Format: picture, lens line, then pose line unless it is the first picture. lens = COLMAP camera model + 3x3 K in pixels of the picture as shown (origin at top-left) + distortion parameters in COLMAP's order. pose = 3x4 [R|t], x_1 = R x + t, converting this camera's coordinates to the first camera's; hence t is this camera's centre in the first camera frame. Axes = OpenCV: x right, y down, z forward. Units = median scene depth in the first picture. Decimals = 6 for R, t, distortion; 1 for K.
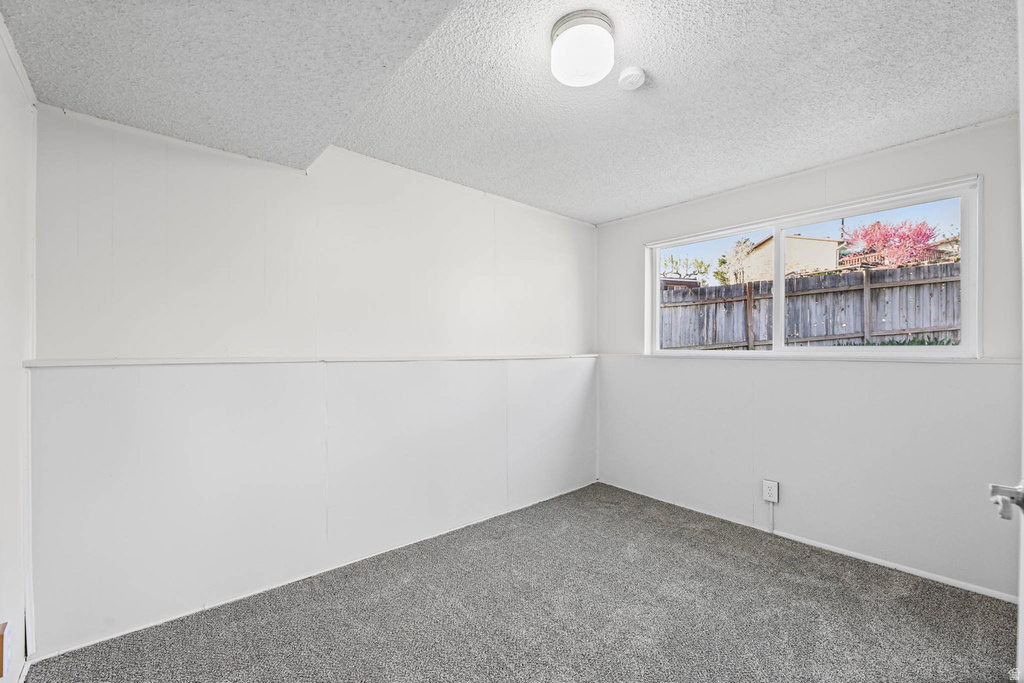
lens RADIAL K [[420.8, 0, 505.6], [0, 420.8, 347.8], [0, 0, 1]] dist [-0.003411, -0.002377]
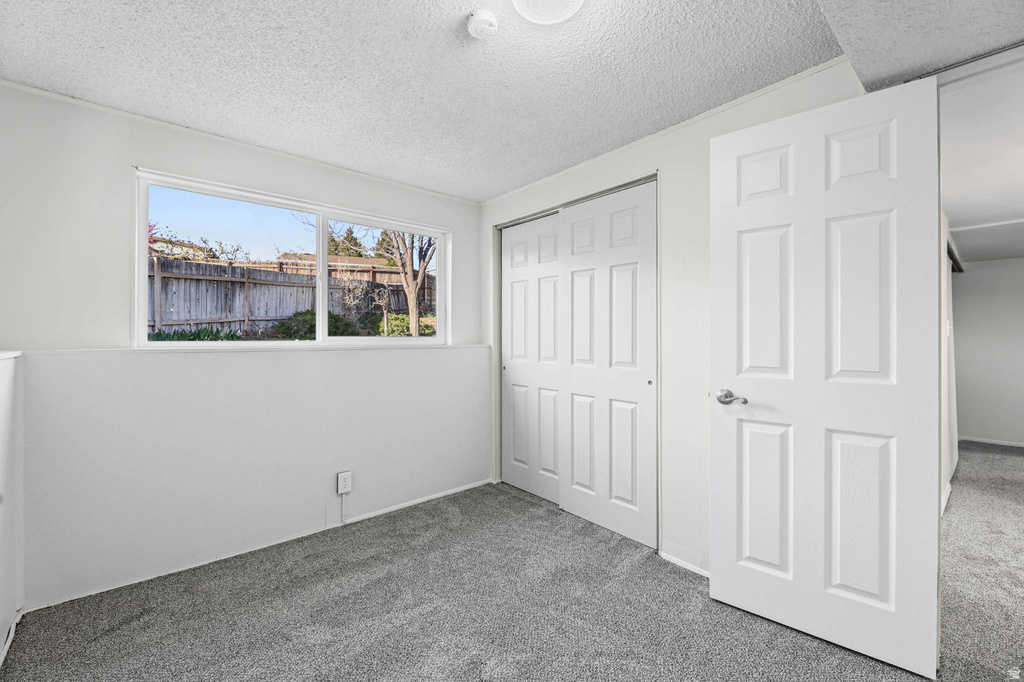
lens RADIAL K [[420.8, 0, 504.8], [0, 420.8, 337.0], [0, 0, 1]] dist [-0.003411, -0.002377]
pose [[-0.004330, 0.001865, 0.999989, -0.117996], [-0.003456, 0.999992, -0.001880, -0.000671], [-0.999985, -0.003464, -0.004323, 0.202117]]
